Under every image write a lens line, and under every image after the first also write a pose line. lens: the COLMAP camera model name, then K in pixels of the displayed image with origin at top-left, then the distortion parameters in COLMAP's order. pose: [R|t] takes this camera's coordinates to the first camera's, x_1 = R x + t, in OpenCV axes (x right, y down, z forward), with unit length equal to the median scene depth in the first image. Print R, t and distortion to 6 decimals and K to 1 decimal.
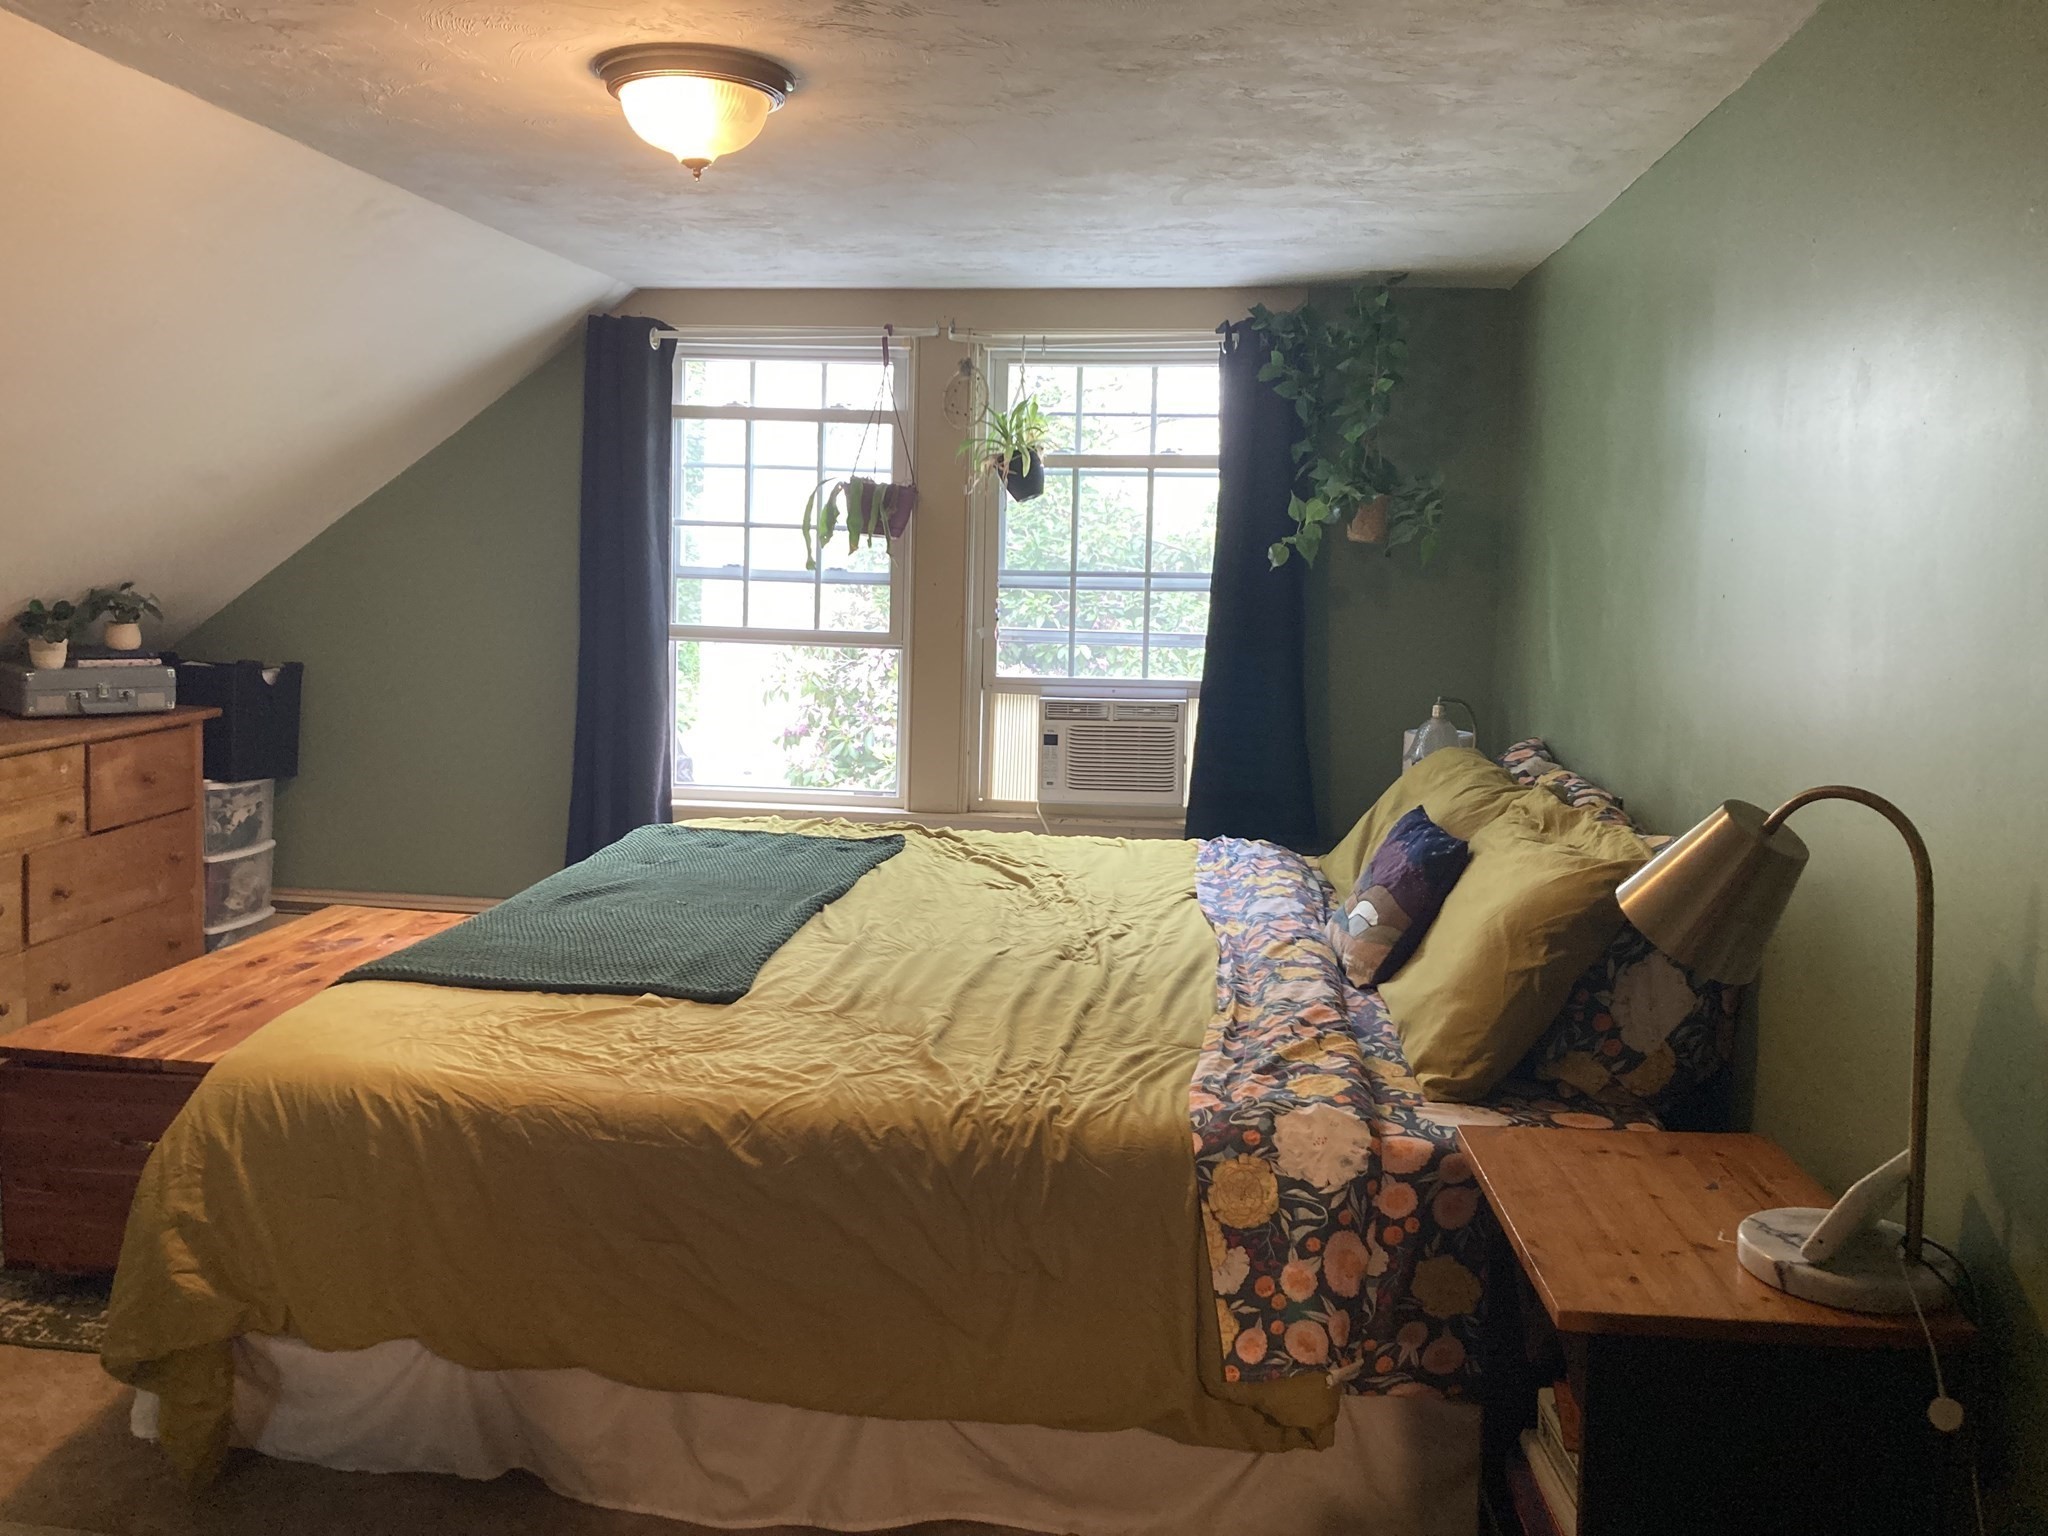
lens RADIAL K [[1687.8, 0, 1024.0], [0, 1687.8, 768.0], [0, 0, 1]] dist [0.058114, -0.095649]
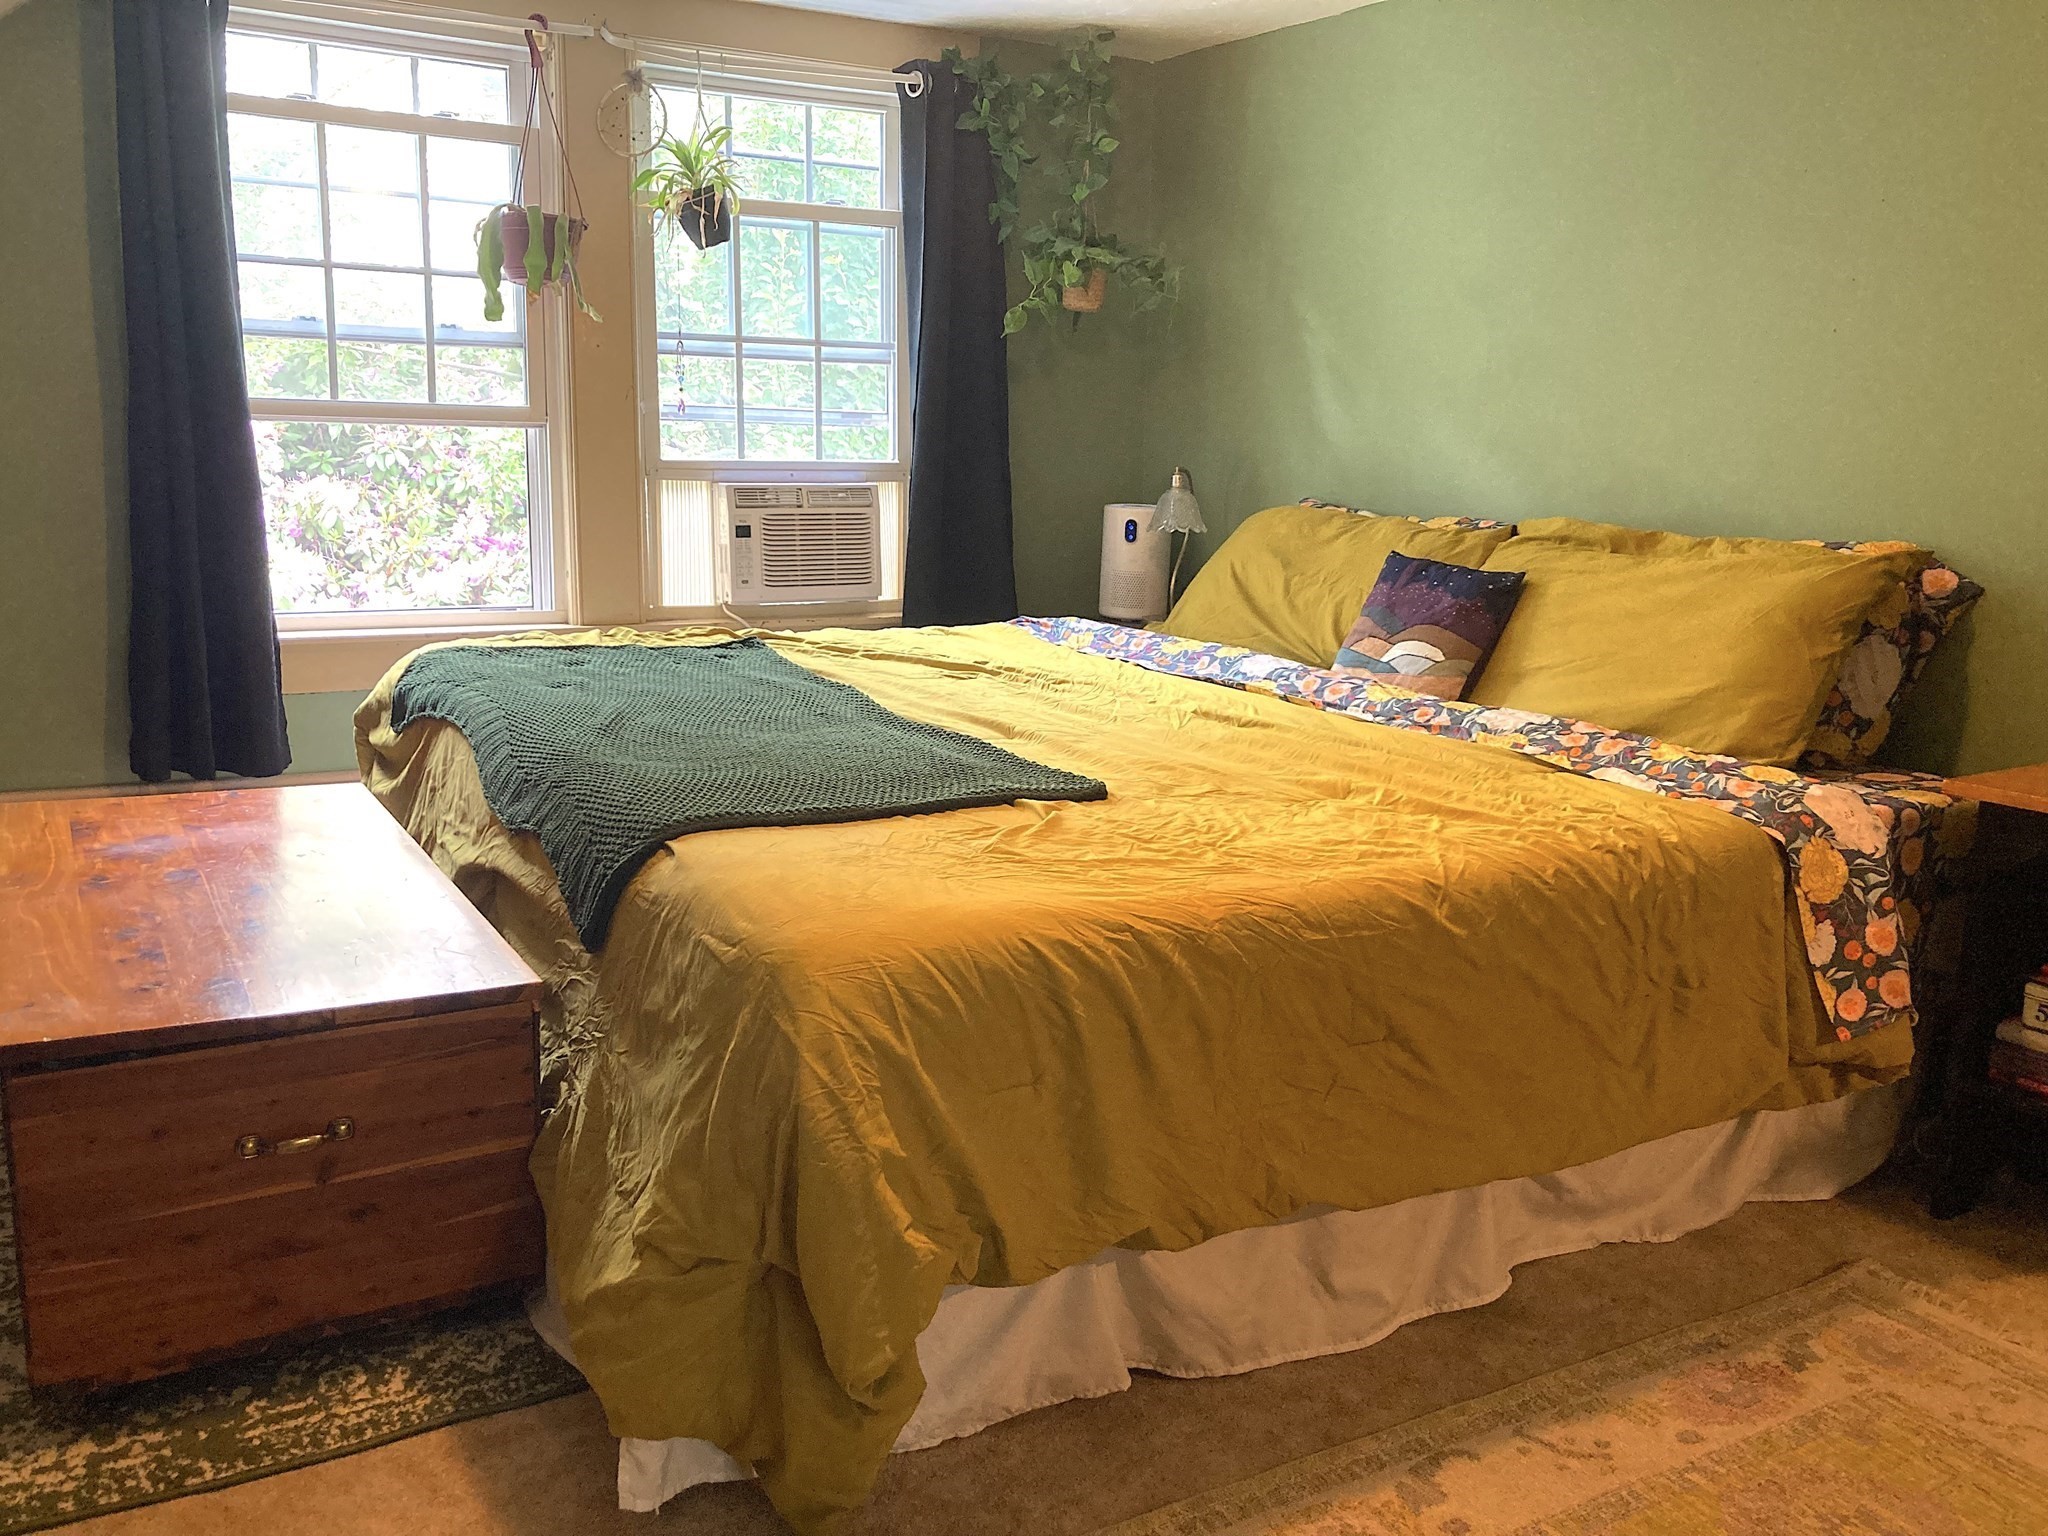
lens RADIAL K [[1697.9, 0, 1024.0], [0, 1697.9, 767.8], [0, 0, 1]] dist [-0.002444, -0.011267]
pose [[0.807007, -0.119215, 0.578384, -0.789774], [0.065103, 0.991402, 0.113509, 0.029787], [-0.586943, -0.053948, 0.807829, 0.392556]]
